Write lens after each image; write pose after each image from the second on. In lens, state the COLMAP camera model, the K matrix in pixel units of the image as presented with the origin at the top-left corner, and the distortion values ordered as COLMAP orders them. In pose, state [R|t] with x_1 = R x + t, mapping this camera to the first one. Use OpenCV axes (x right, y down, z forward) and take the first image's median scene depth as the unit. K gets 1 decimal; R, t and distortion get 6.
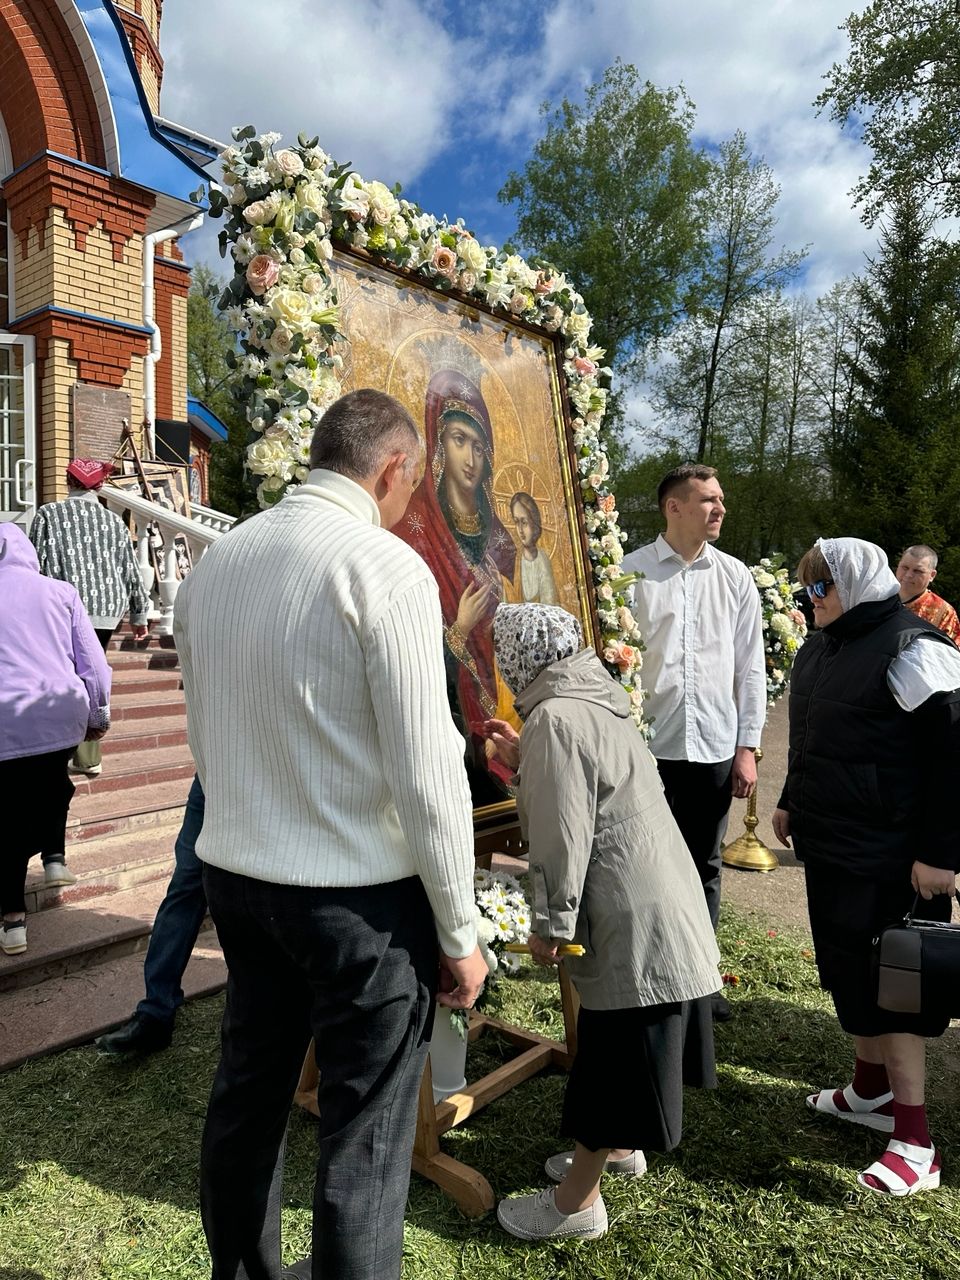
lens RADIAL K [[882.1, 0, 480.0], [0, 882.1, 640.0], [0, 0, 1]] dist [0.062856, -0.079100]
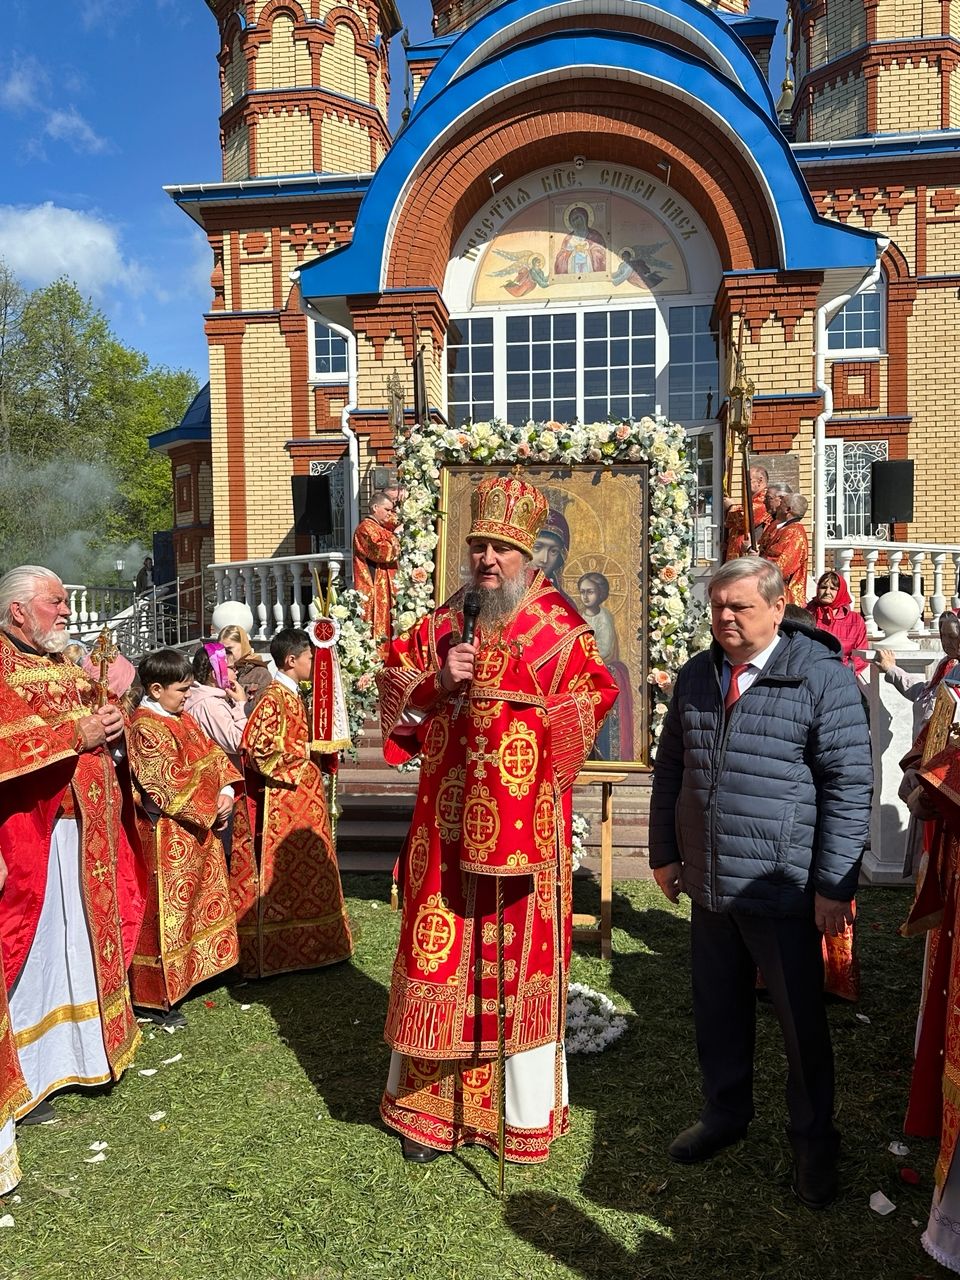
lens RADIAL K [[1059.8, 0, 480.0], [0, 1059.8, 640.0], [0, 0, 1]] dist [0.104050, -0.171080]
pose [[0.552593, -0.004581, -0.833439, 0.674496], [-0.028493, 0.999297, -0.024384, 0.002091], [0.832964, 0.037222, 0.552073, -0.092038]]
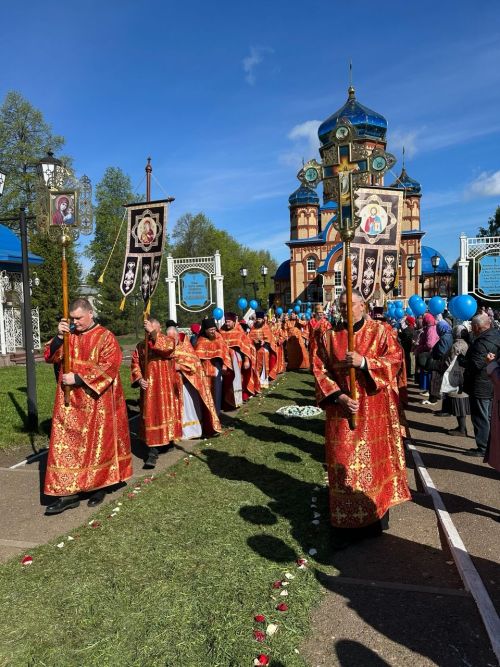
lens RADIAL K [[462.6, 0, 245.9], [0, 462.6, 333.1], [0, 0, 1]] dist [0.187263, -0.368057]
pose [[0.449945, 0.029018, -0.892585, 4.437543], [-0.011566, 0.999577, 0.026666, 0.076448], [0.892982, -0.001674, 0.450090, -3.238960]]
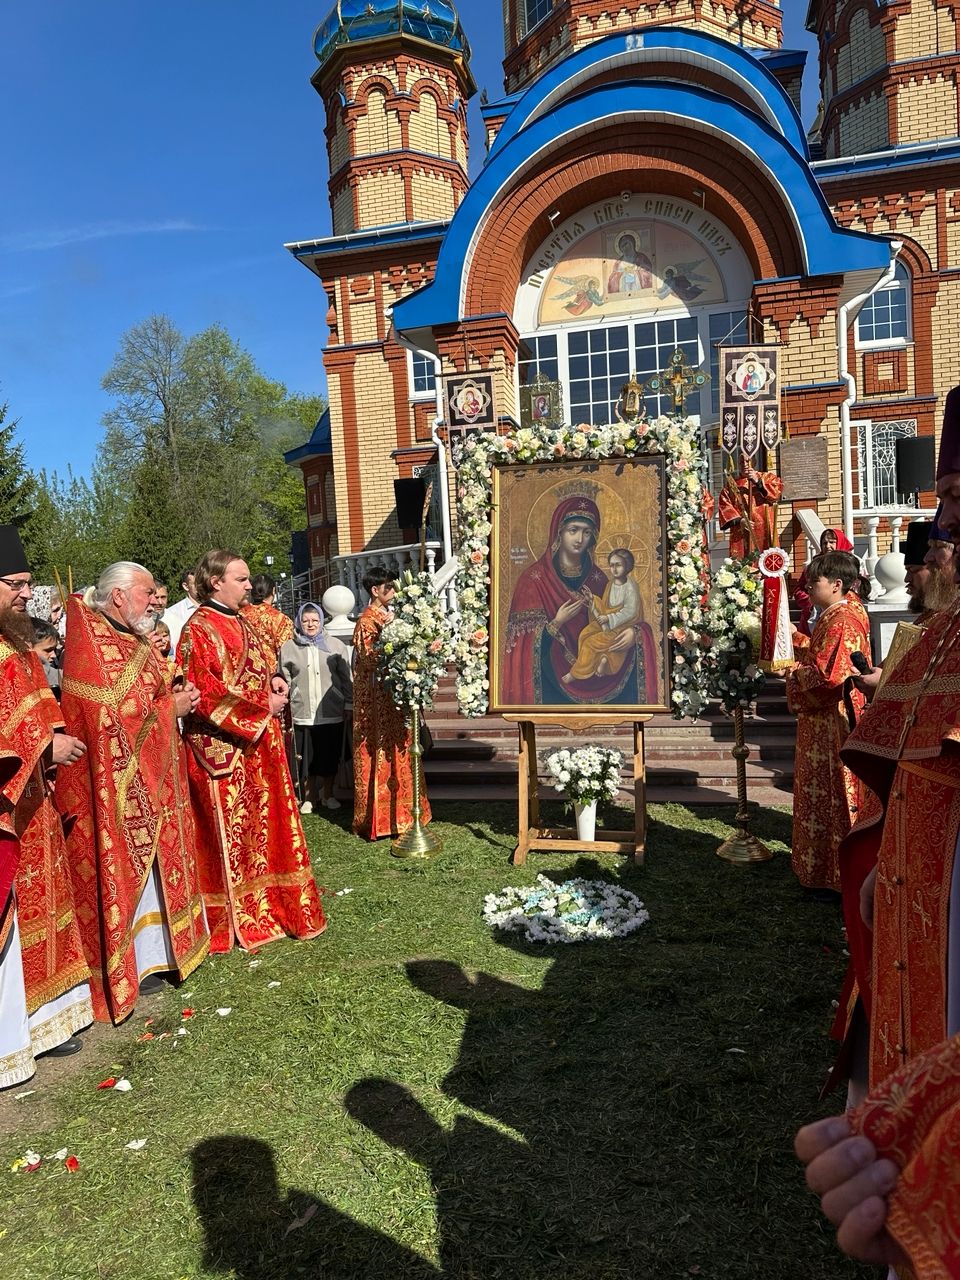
lens RADIAL K [[909.0, 0, 476.9], [0, 909.0, 641.2], [0, 0, 1]] dist [0.050843, -0.075749]
pose [[0.459164, 0.003584, -0.888344, 0.730220], [0.007950, 0.999935, 0.008143, 0.005489], [0.888316, -0.010802, 0.459105, -0.075021]]
